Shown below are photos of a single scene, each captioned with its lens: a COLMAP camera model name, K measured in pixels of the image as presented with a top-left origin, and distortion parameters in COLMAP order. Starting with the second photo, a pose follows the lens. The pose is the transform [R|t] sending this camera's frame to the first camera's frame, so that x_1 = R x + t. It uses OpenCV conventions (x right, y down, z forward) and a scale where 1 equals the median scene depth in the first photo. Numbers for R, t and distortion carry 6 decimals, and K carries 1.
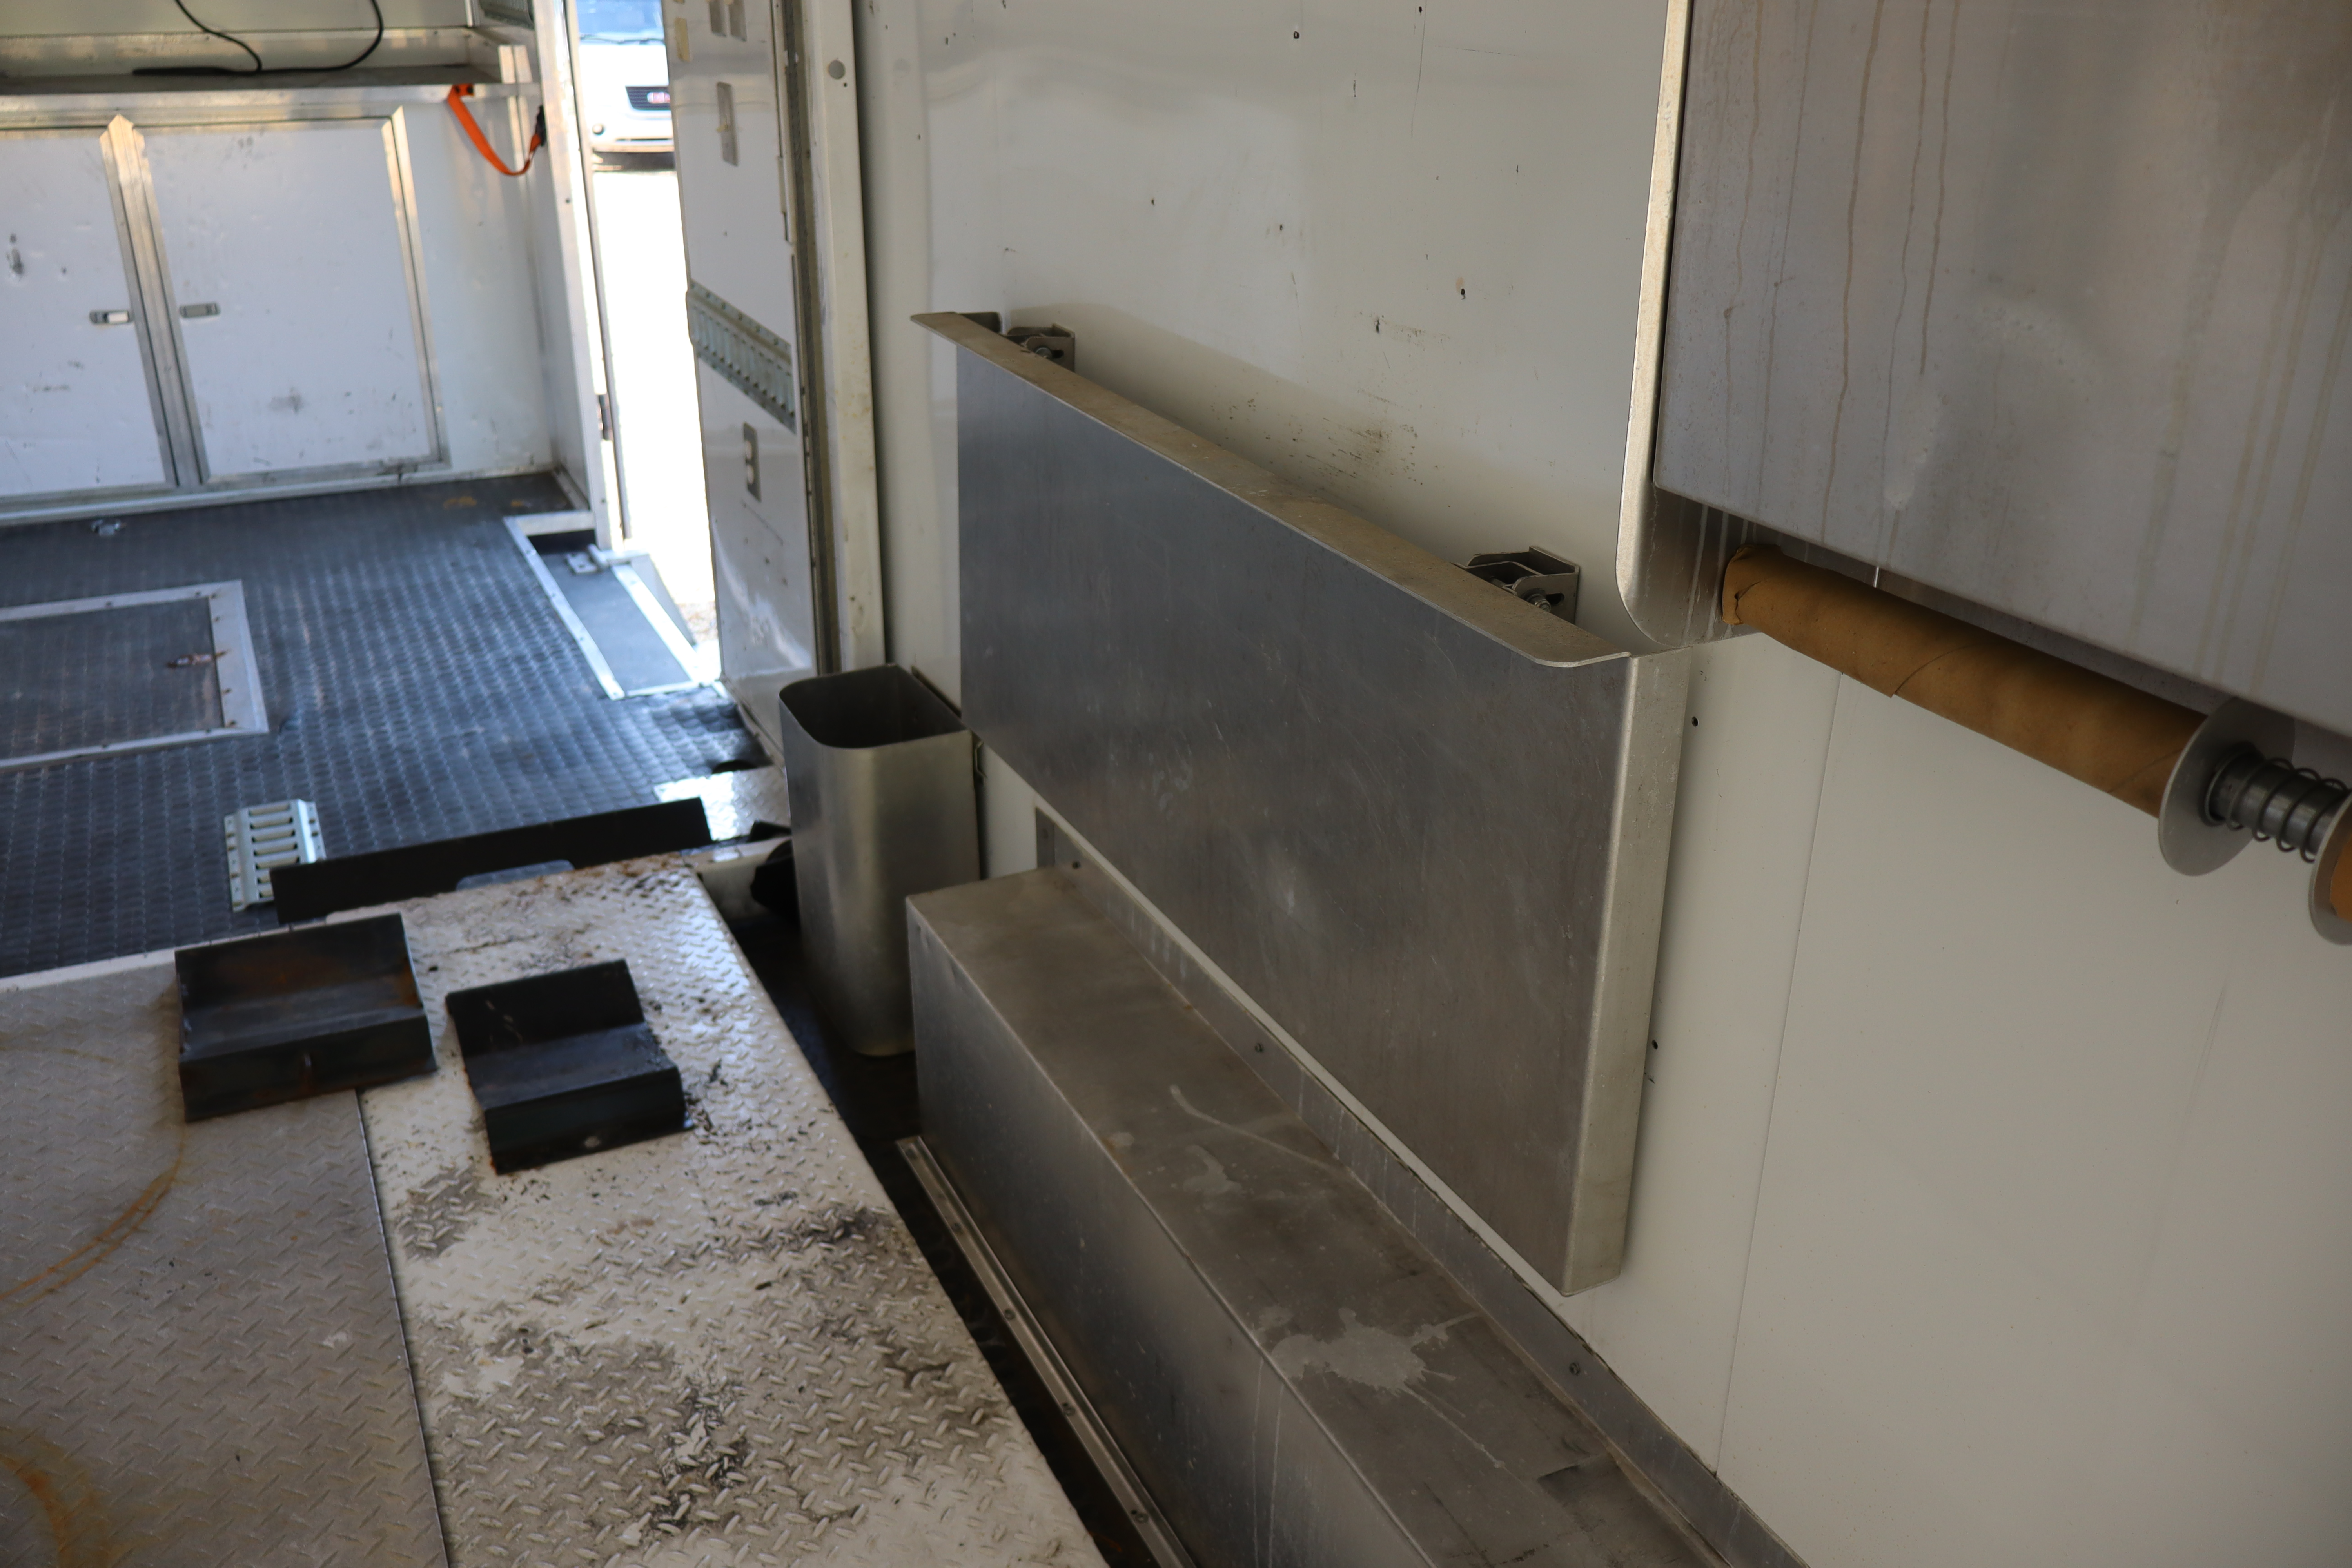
lens RADIAL K [[1960.1, 0, 1176.0], [0, 1960.1, 784.0], [0, 0, 1]] dist [-0.006465, 0.005972]
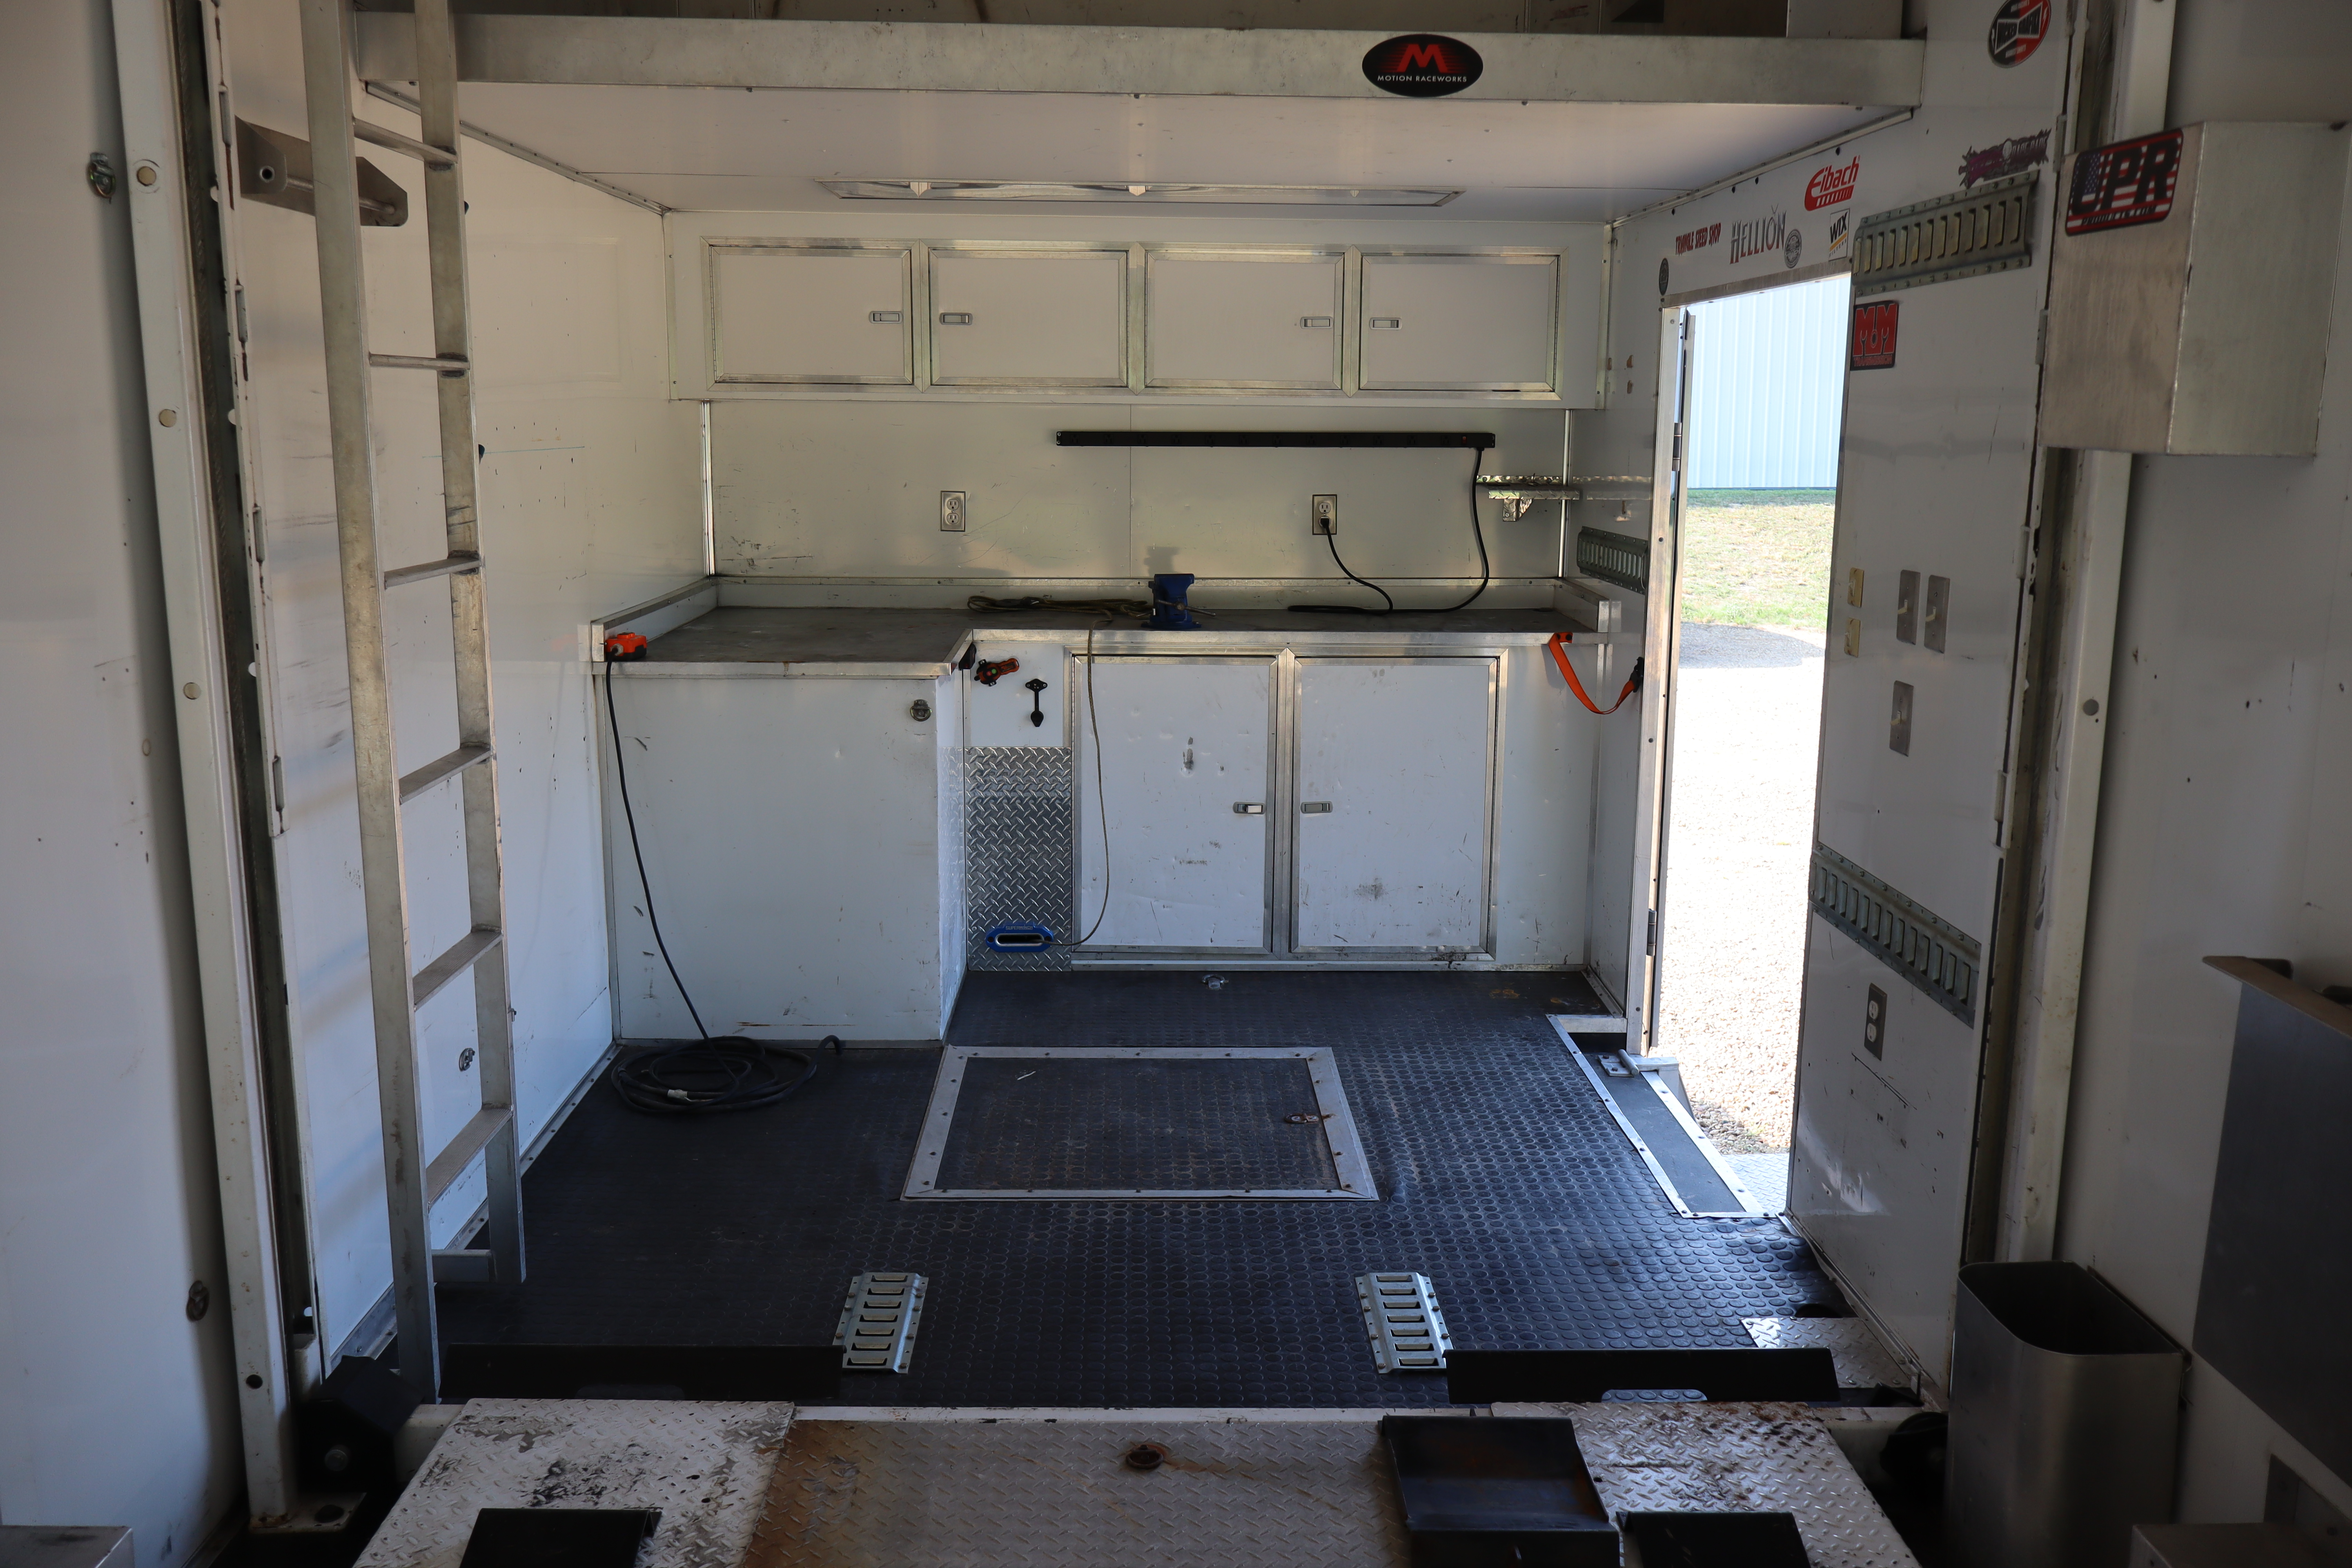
lens RADIAL K [[1960.1, 0, 1176.0], [0, 1960.1, 784.0], [0, 0, 1]] dist [-0.006465, 0.005972]
pose [[0.907740, 0.074990, -0.412777, -0.123482], [-0.168017, 0.966527, -0.193896, -0.019528], [0.384420, 0.245360, 0.889955, -0.099750]]
